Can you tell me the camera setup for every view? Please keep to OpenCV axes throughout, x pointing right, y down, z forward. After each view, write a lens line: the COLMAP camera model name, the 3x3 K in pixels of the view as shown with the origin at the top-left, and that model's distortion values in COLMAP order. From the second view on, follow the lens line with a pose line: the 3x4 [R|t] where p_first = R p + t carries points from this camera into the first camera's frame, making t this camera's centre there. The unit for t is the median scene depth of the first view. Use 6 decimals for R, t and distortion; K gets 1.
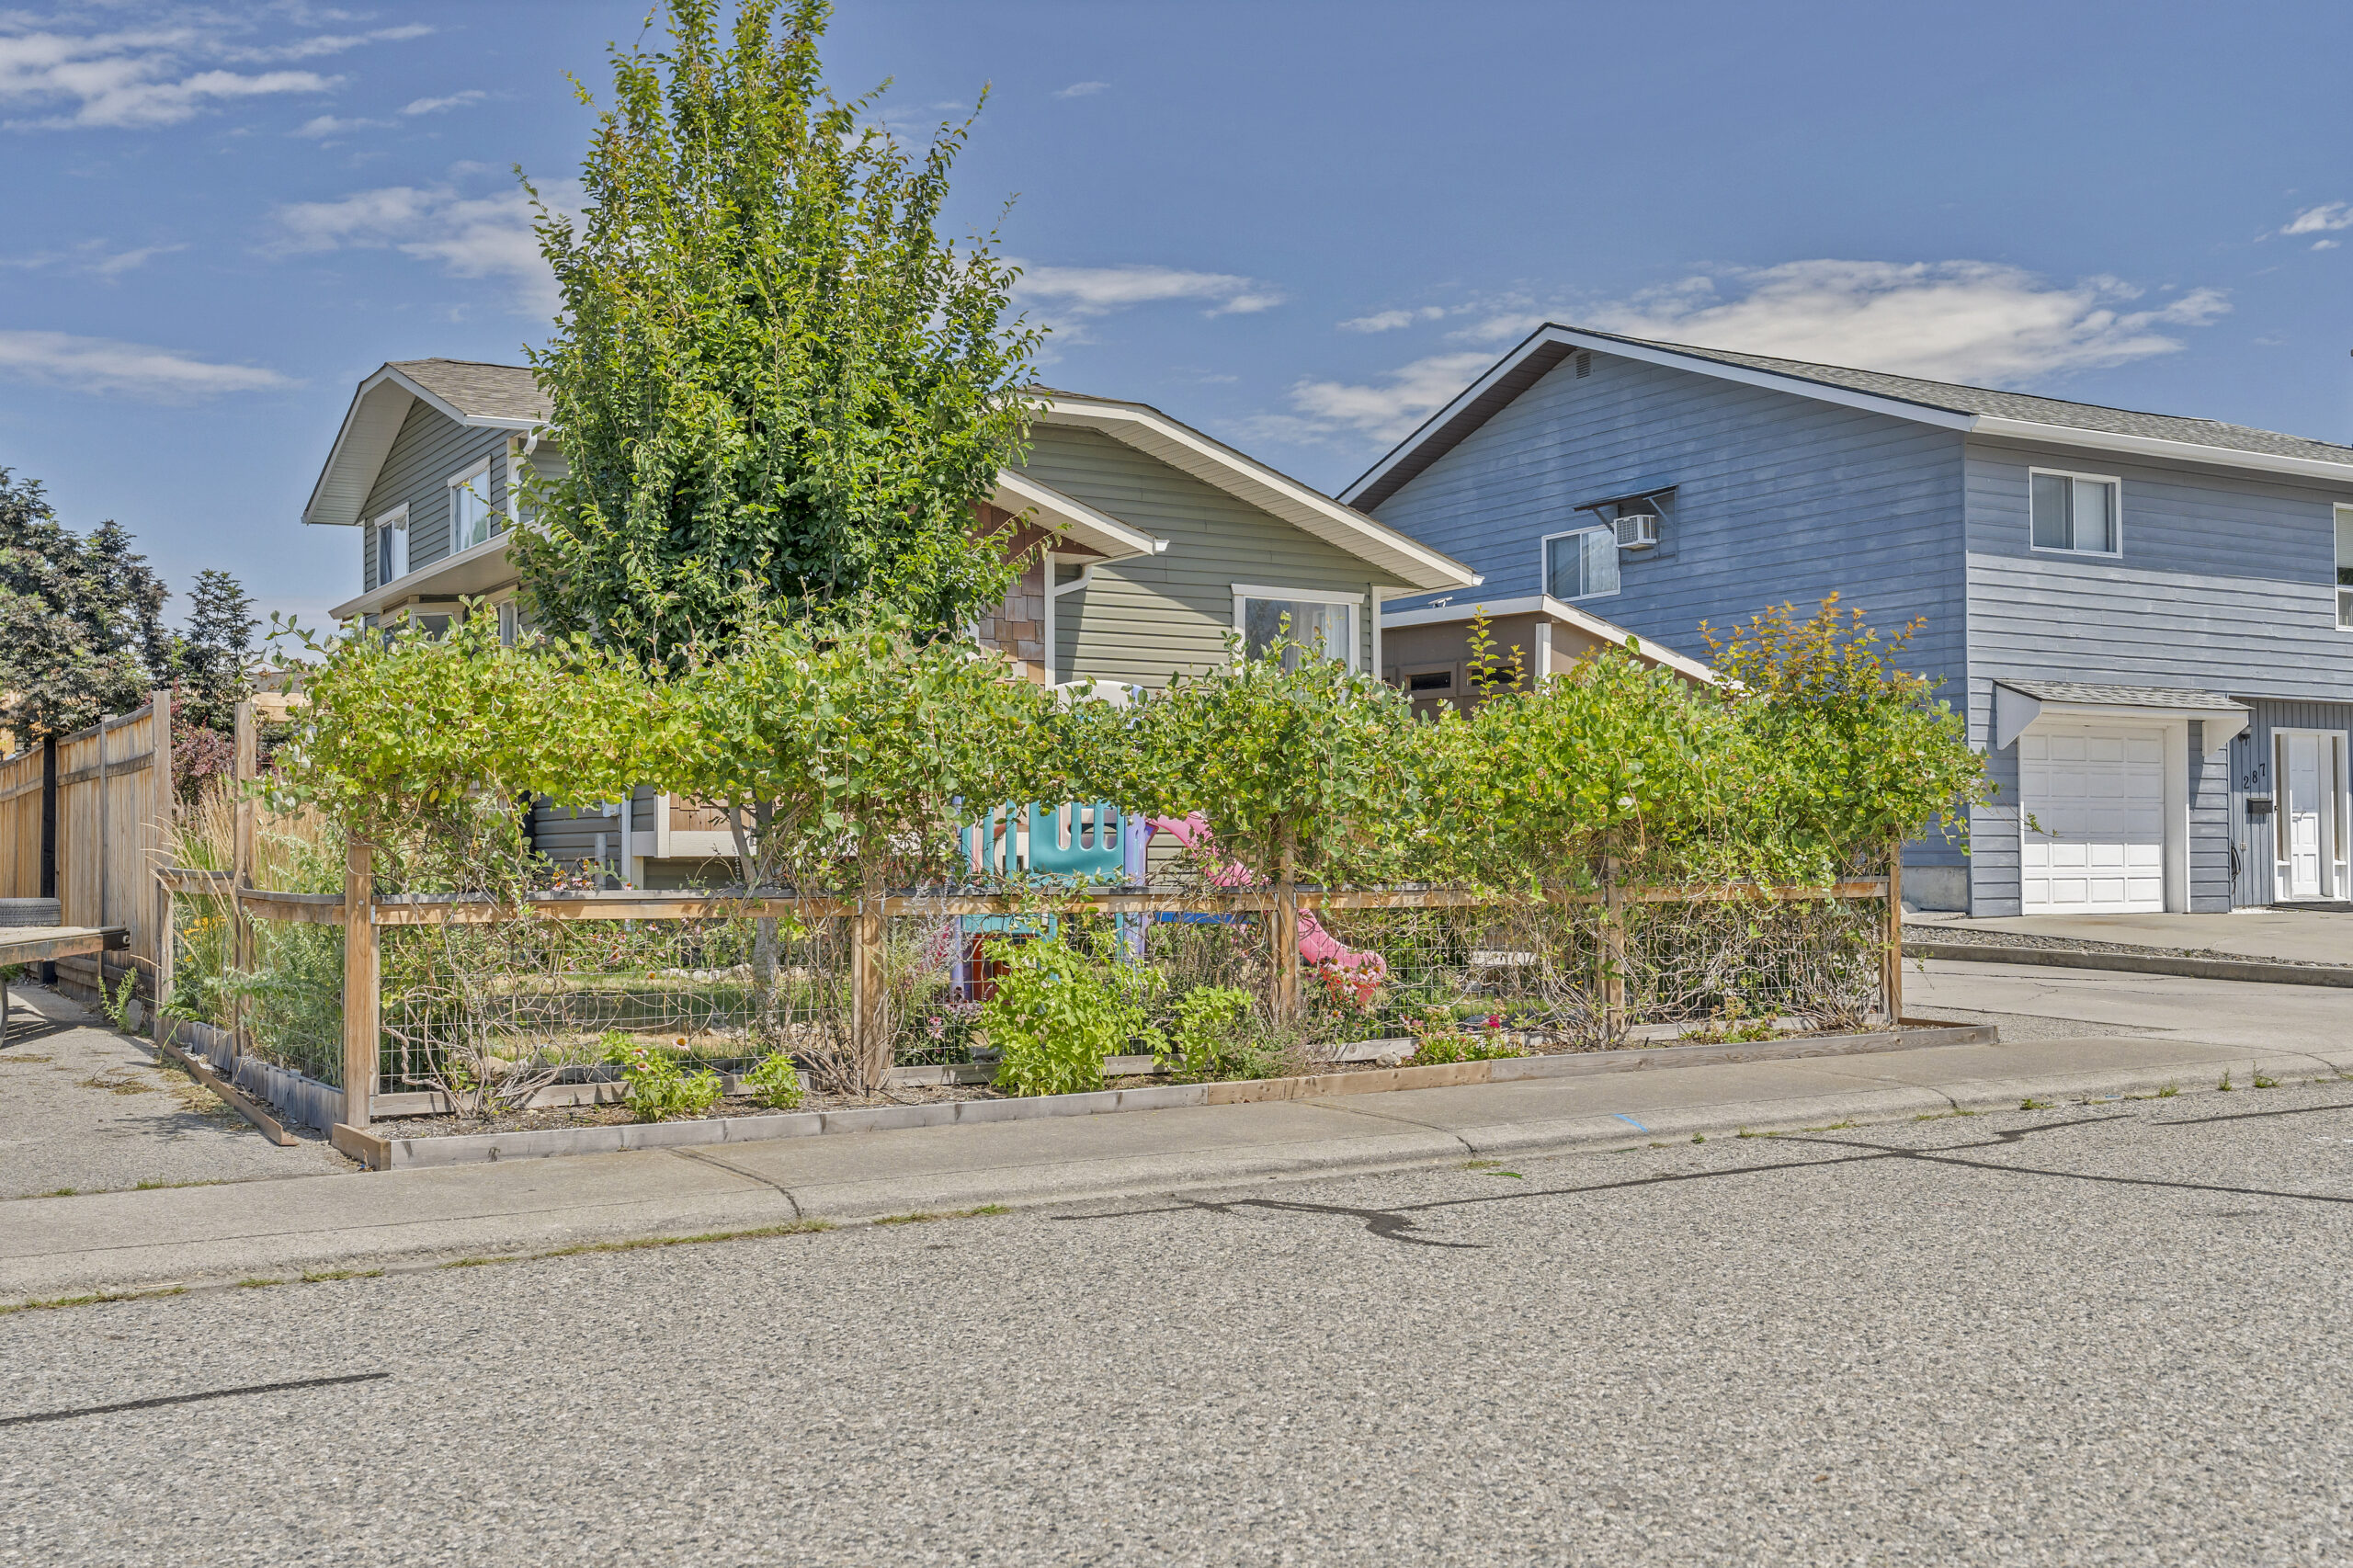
lens RADIAL K [[2395.3, 0, 1176.5], [0, 2395.3, 784.0], [0, 0, 1]] dist [-0.002388, 0.009027]
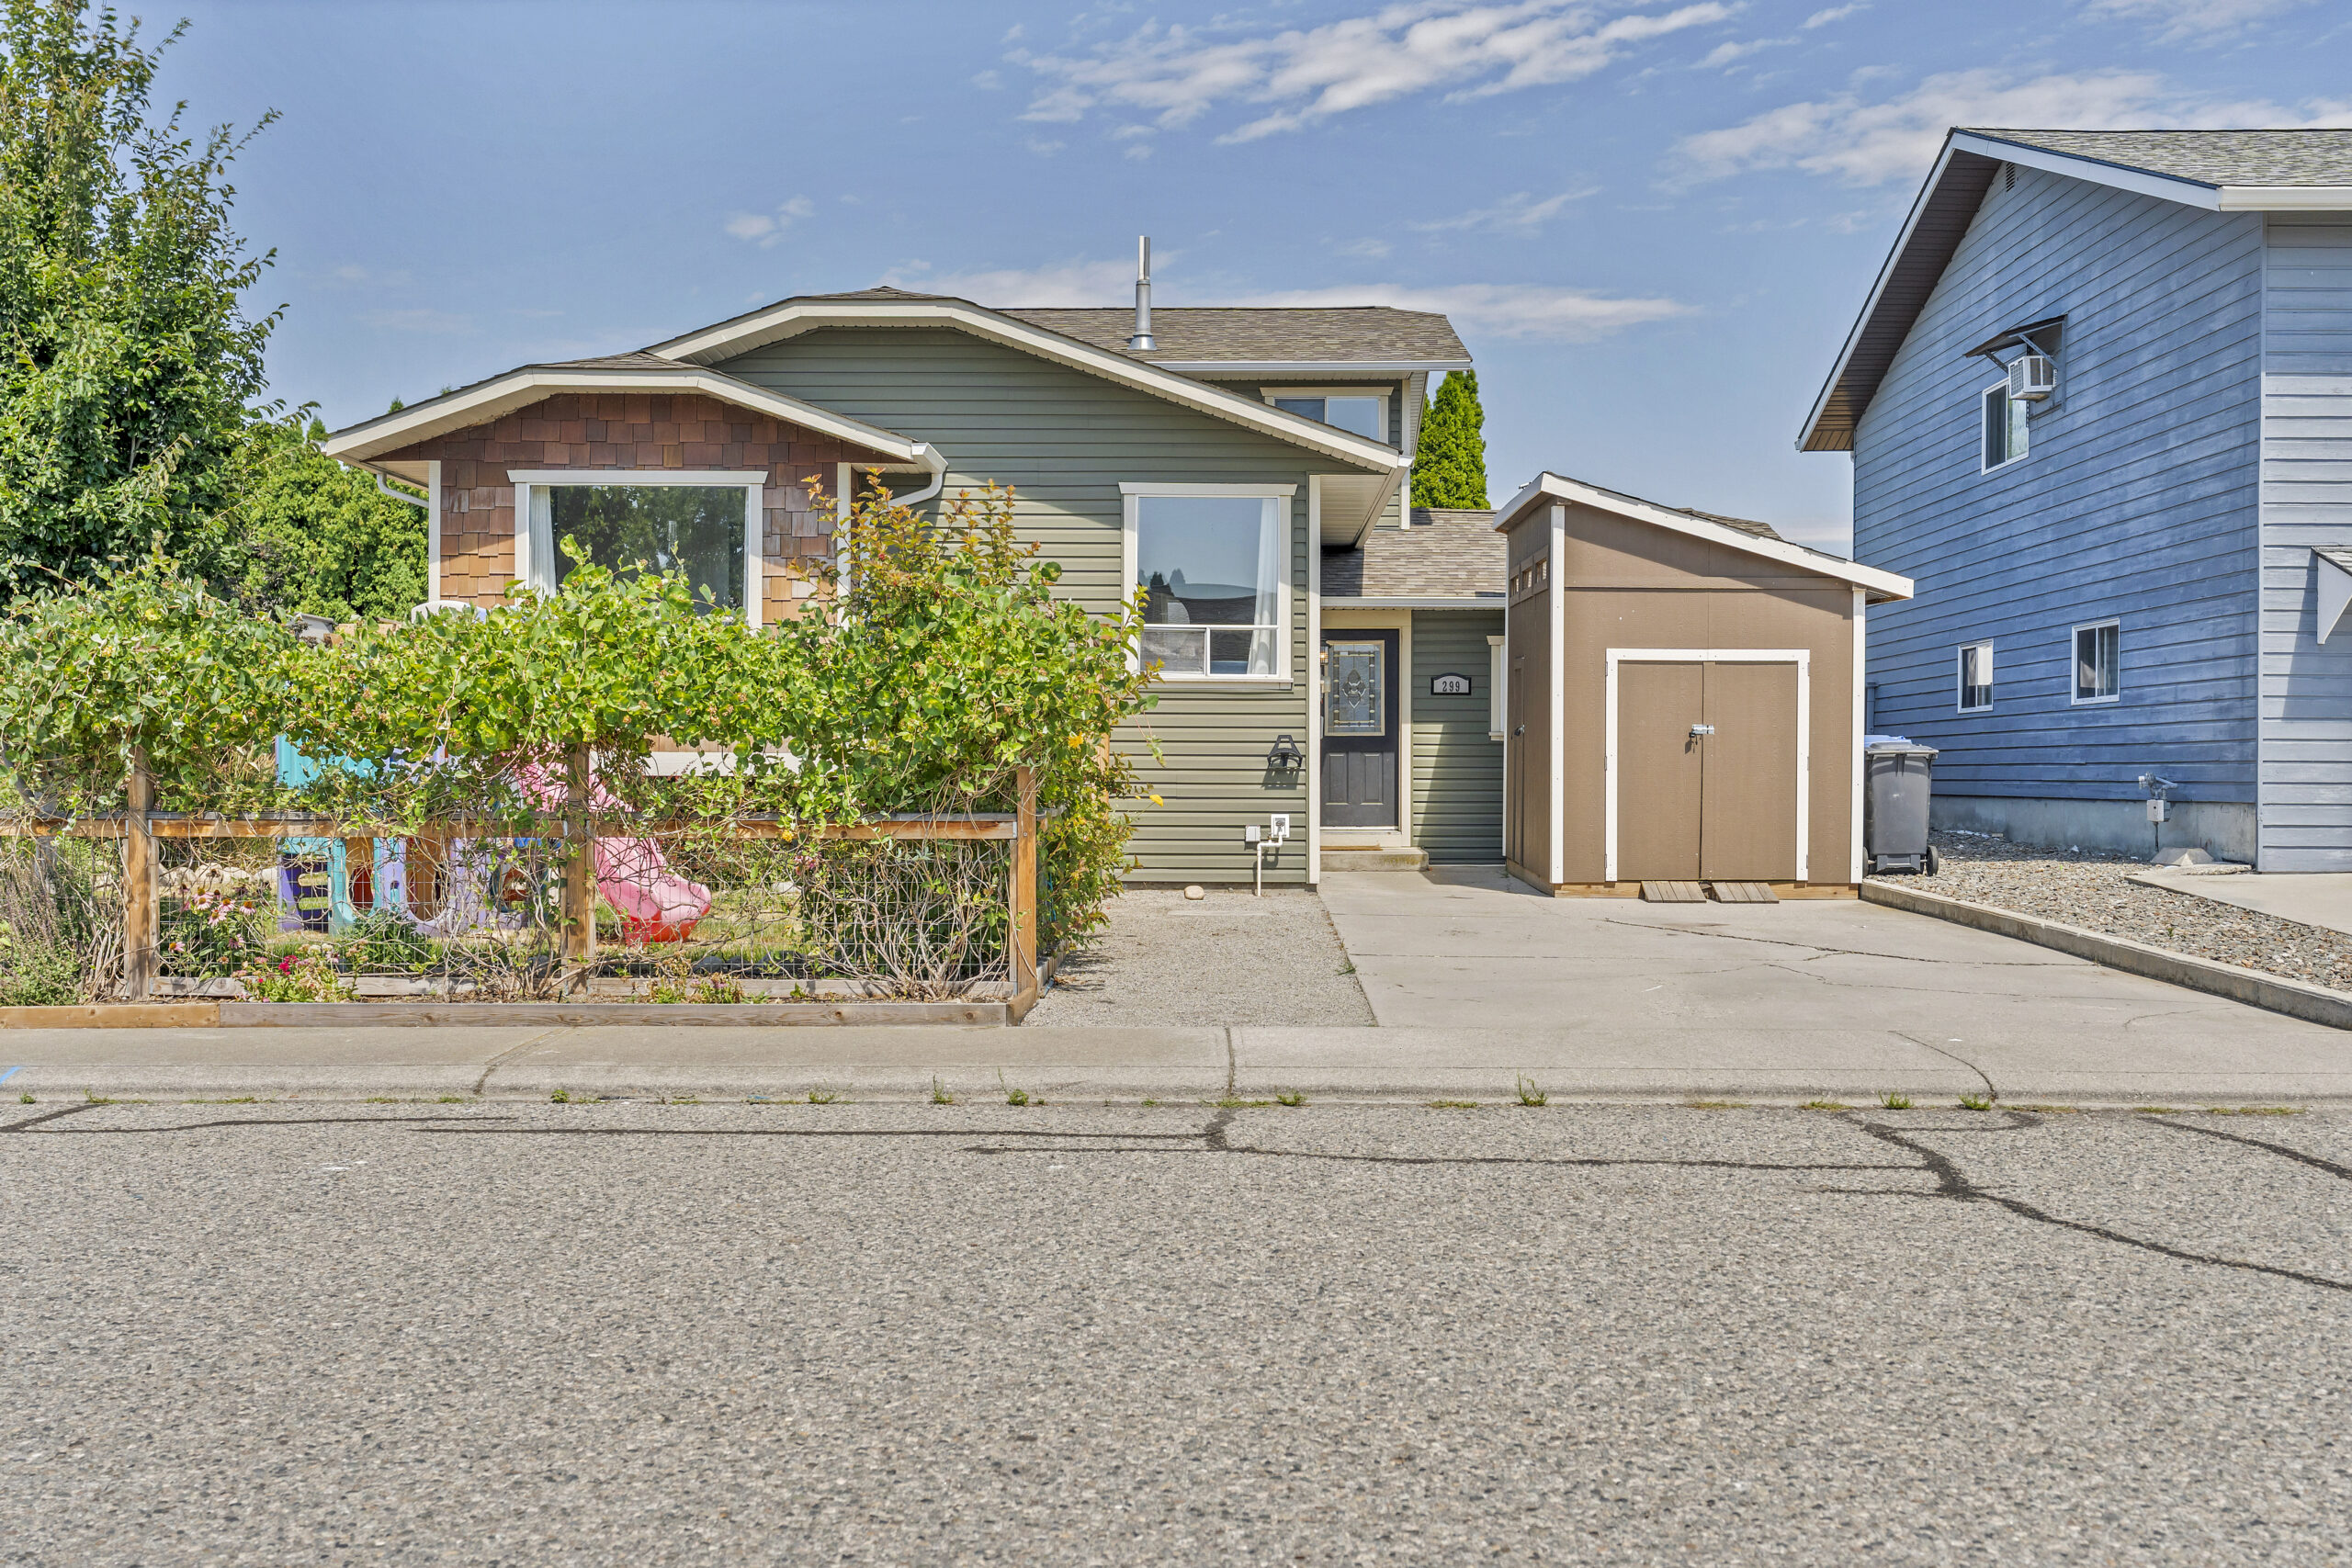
lens RADIAL K [[2386.6, 0, 1176.0], [0, 2386.6, 784.0], [0, 0, 1]] dist [0.027738, 0.000848]
pose [[0.841053, 0.012556, -0.540807, 0.496516], [0.007360, 0.999372, 0.034649, 0.000272], [0.540903, -0.033122, 0.840433, 0.220422]]
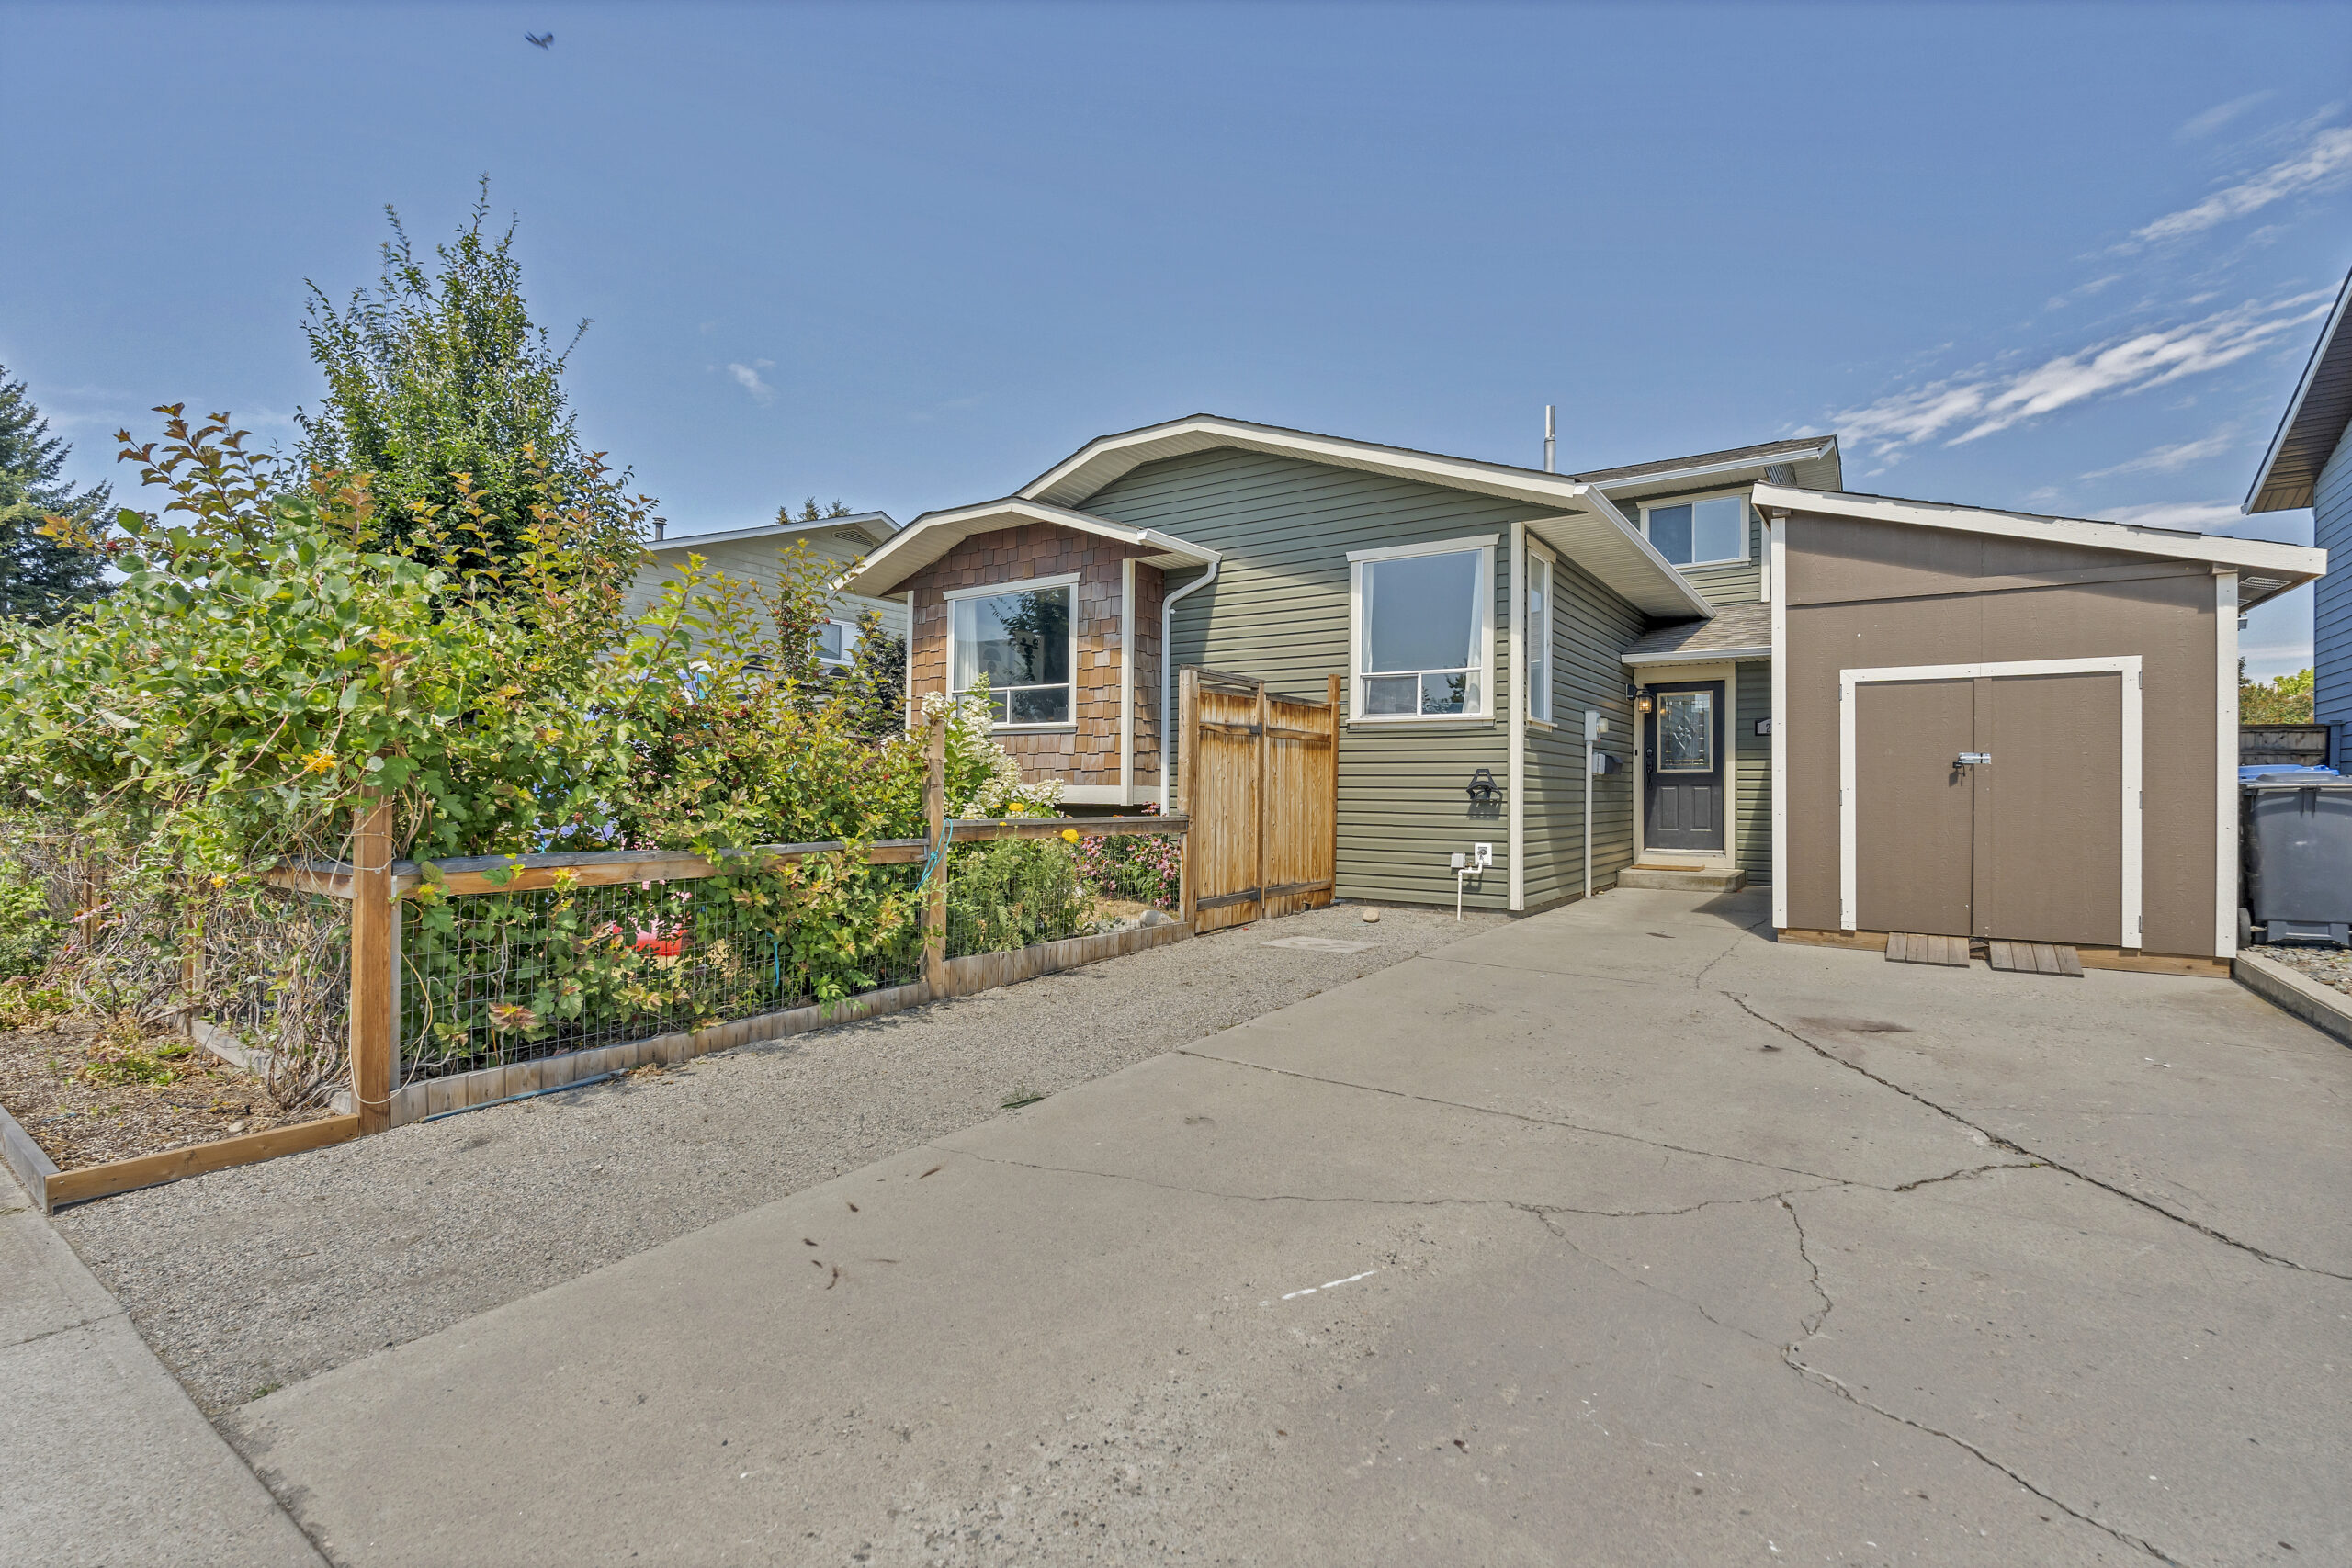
lens RADIAL K [[1053.8, 0, 1170.4], [0, 1053.8, 782.5], [0, 0, 1]] dist [-0.000867, 0.000303]
pose [[0.404002, 0.002474, -0.914755, 0.387763], [0.016018, 0.999824, 0.009778, 0.011787], [0.914618, -0.018603, 0.403891, 0.681057]]
